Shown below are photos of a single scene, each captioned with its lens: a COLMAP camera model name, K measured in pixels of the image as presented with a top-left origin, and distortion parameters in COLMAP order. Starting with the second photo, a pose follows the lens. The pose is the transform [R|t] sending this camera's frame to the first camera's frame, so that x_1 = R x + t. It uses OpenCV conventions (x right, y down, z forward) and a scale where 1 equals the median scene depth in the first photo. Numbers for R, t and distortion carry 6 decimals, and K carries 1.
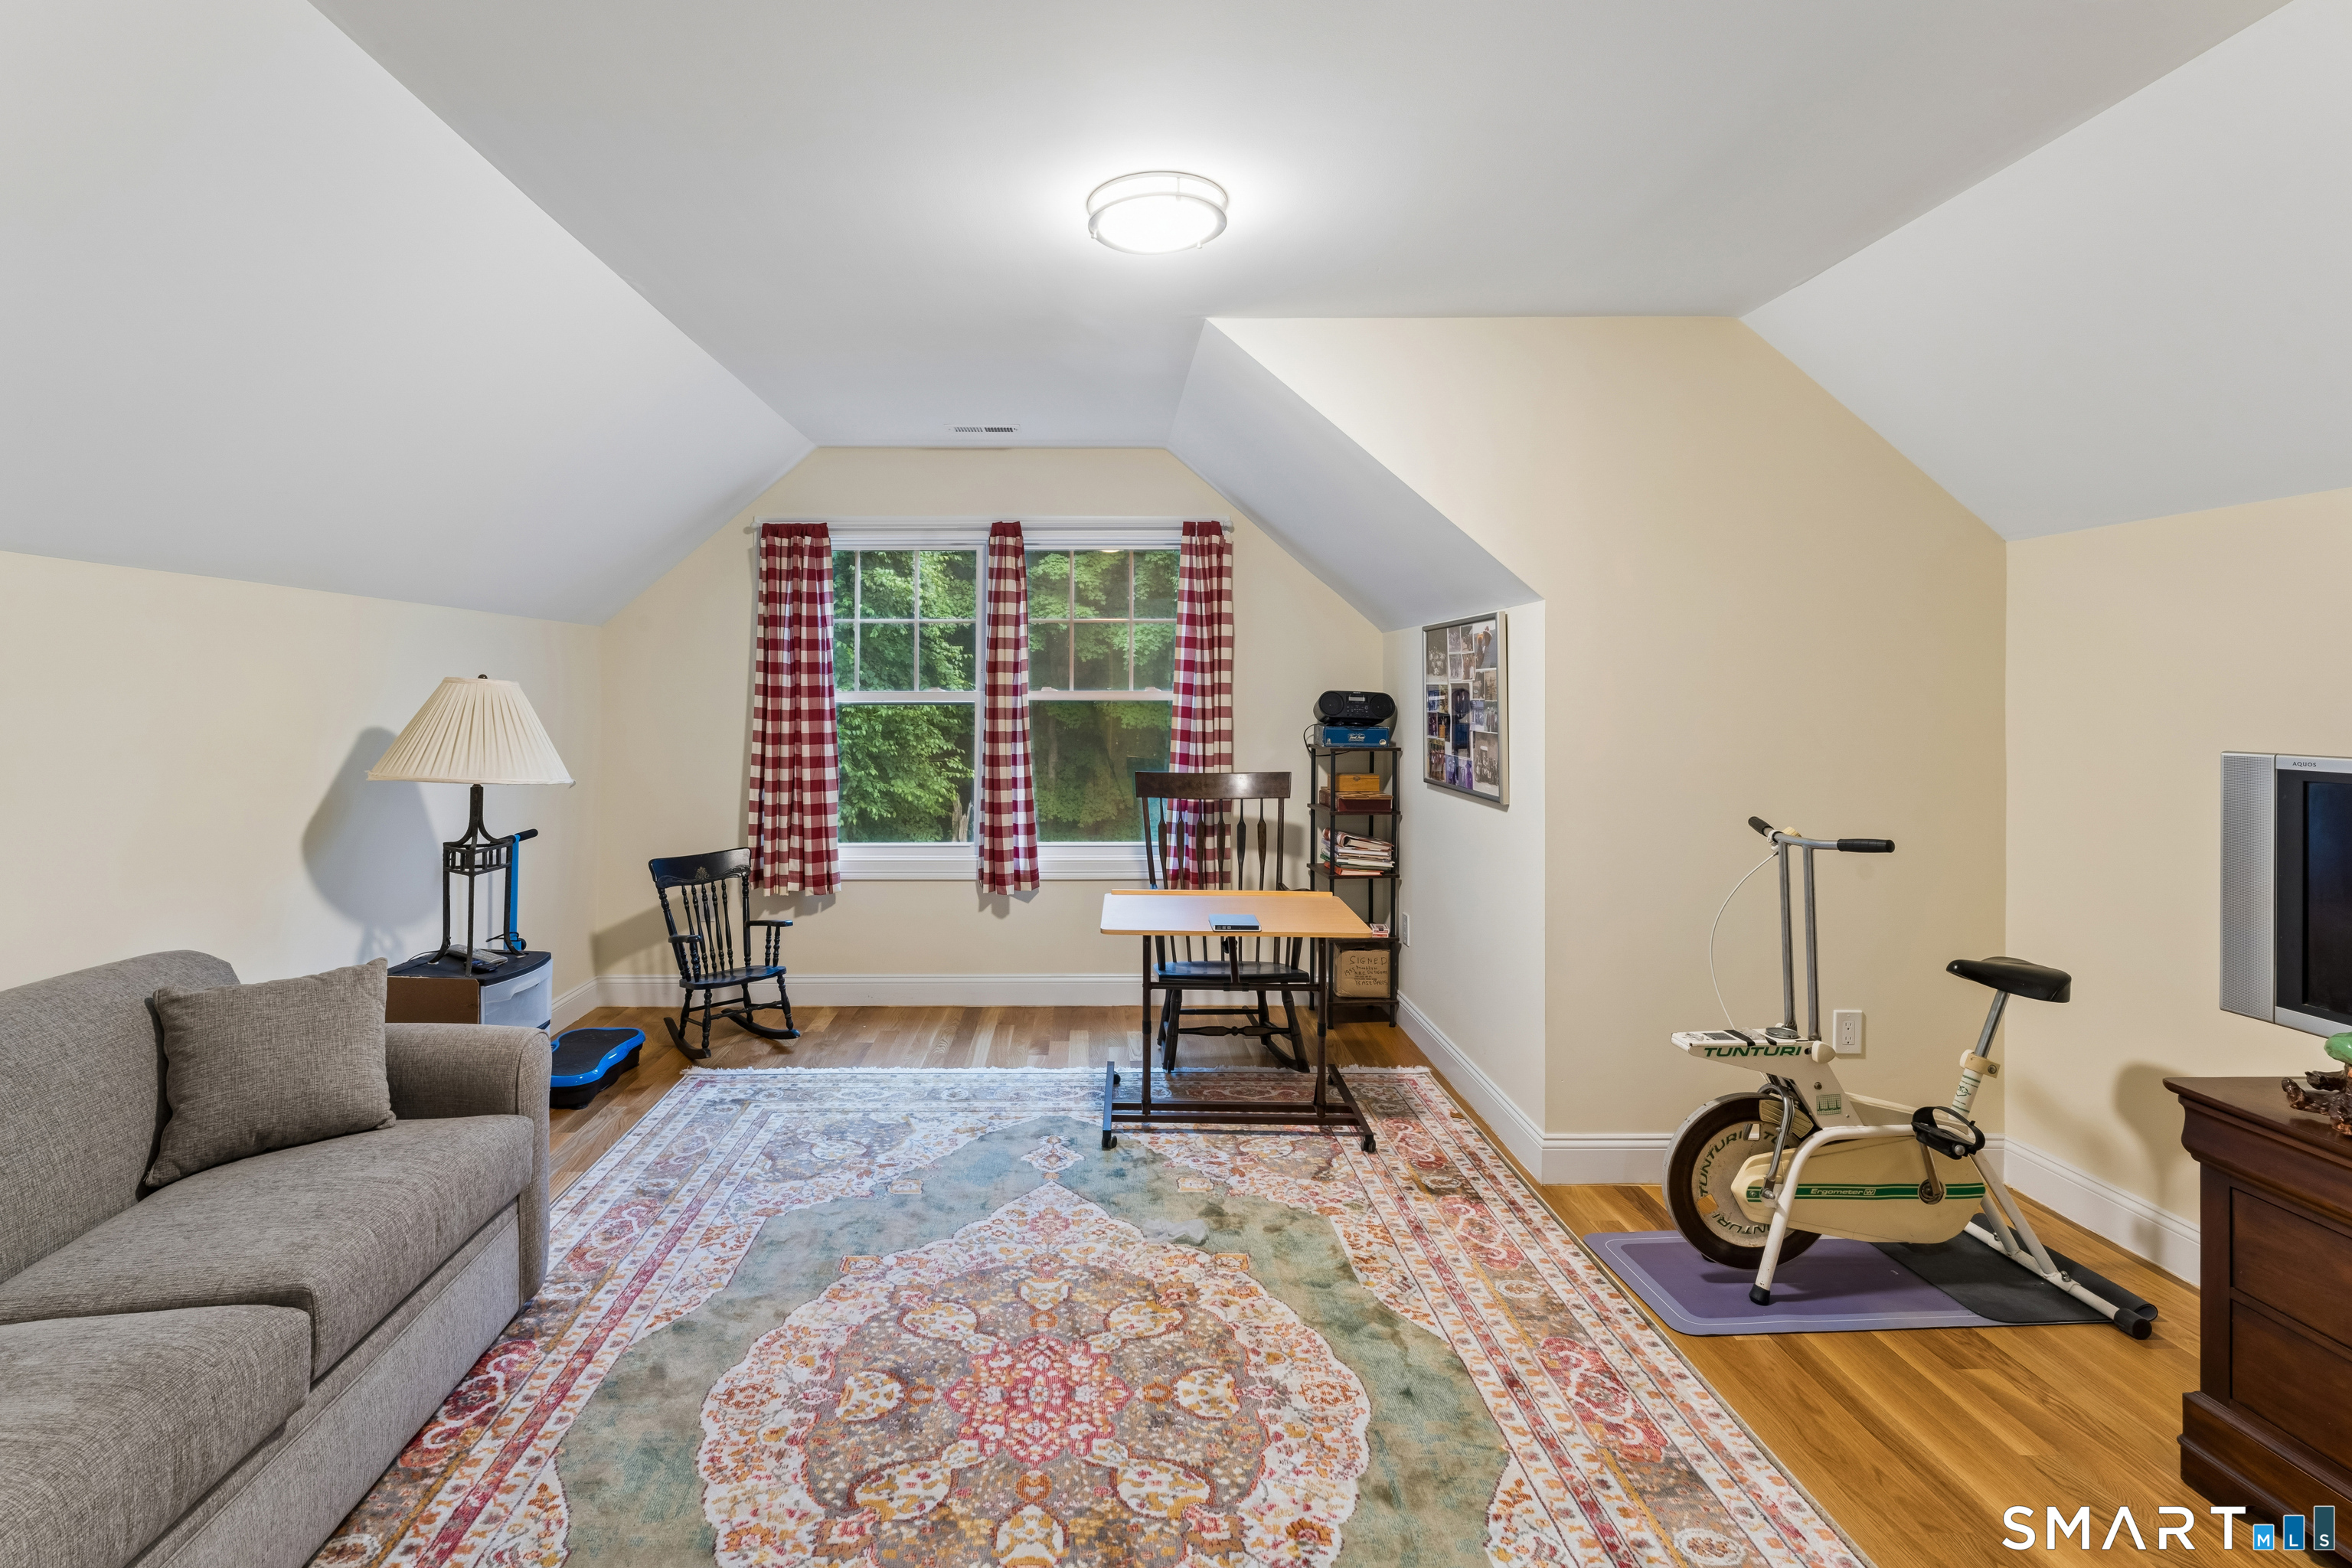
lens RADIAL K [[1035.5, 0, 1174.6], [0, 1035.5, 681.3], [0, 0, 1]] dist [0.000066, -0.000203]
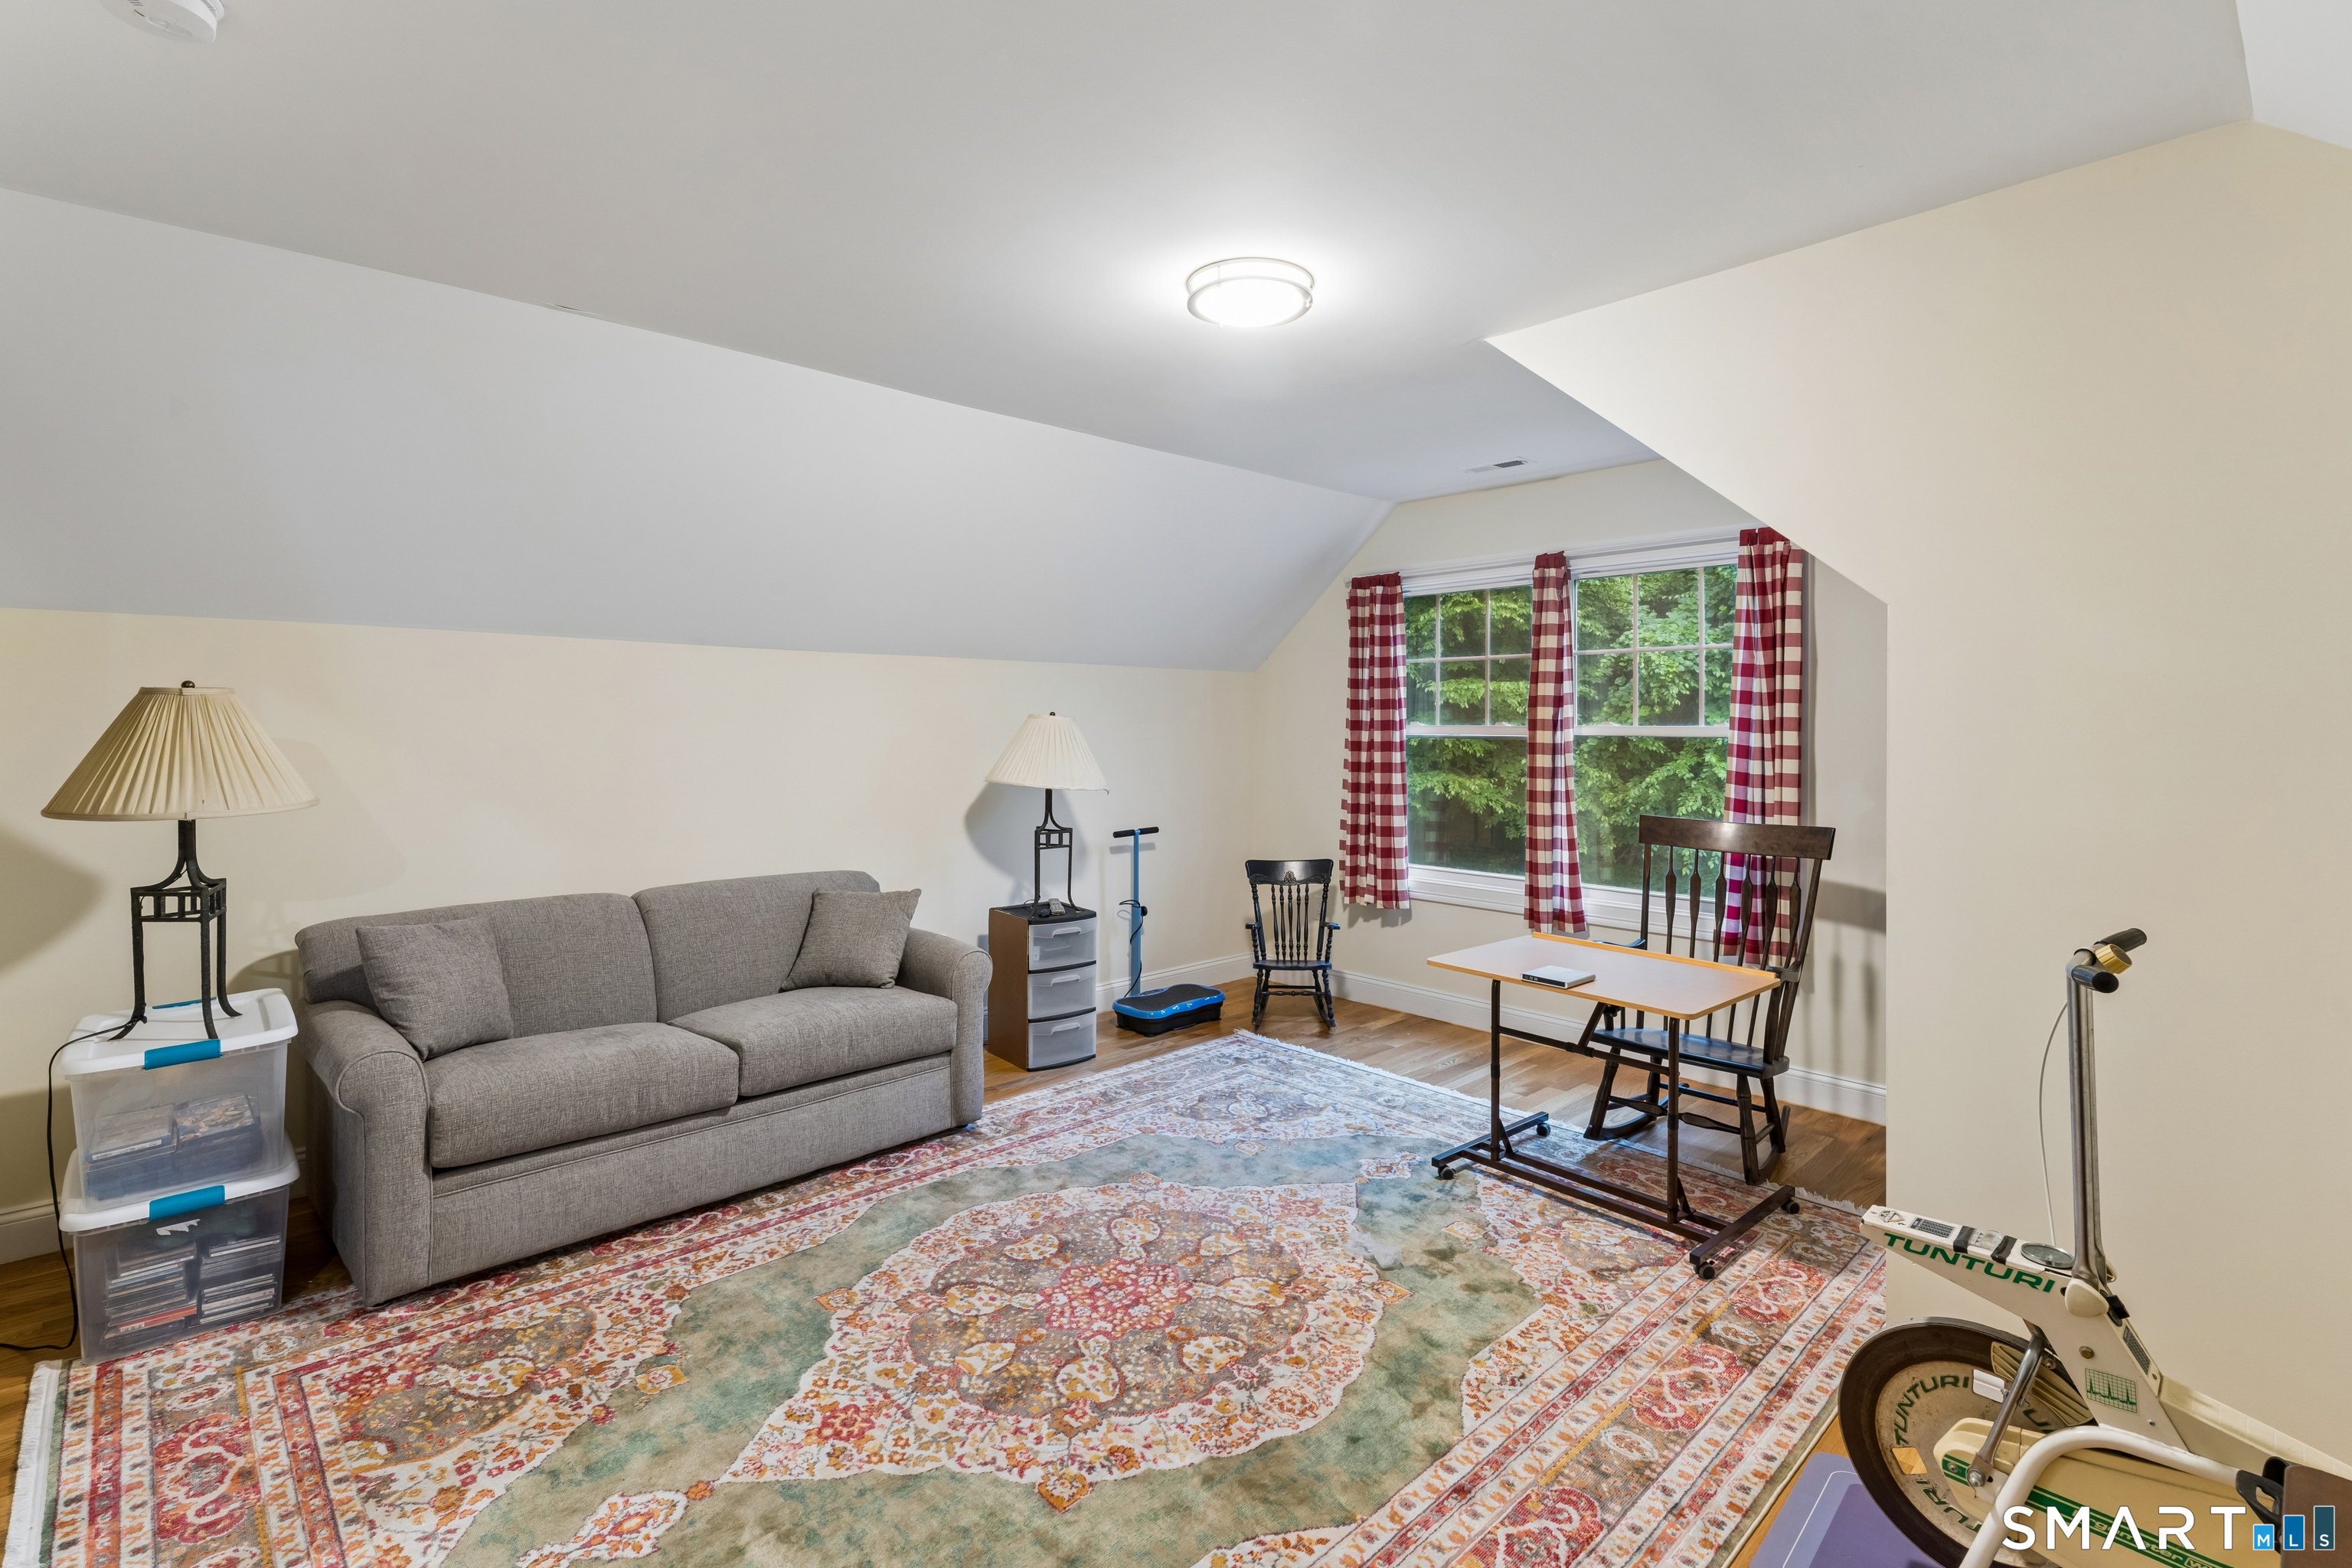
lens RADIAL K [[1035.5, 0, 1203.0], [0, 1035.5, 717.6], [0, 0, 1]] dist [0.000066, -0.000203]
pose [[0.711956, -0.000017, -0.702225, 0.457473], [0.001345, 0.999998, 0.001340, 0.000083], [0.702223, -0.001898, 0.711954, 0.112714]]
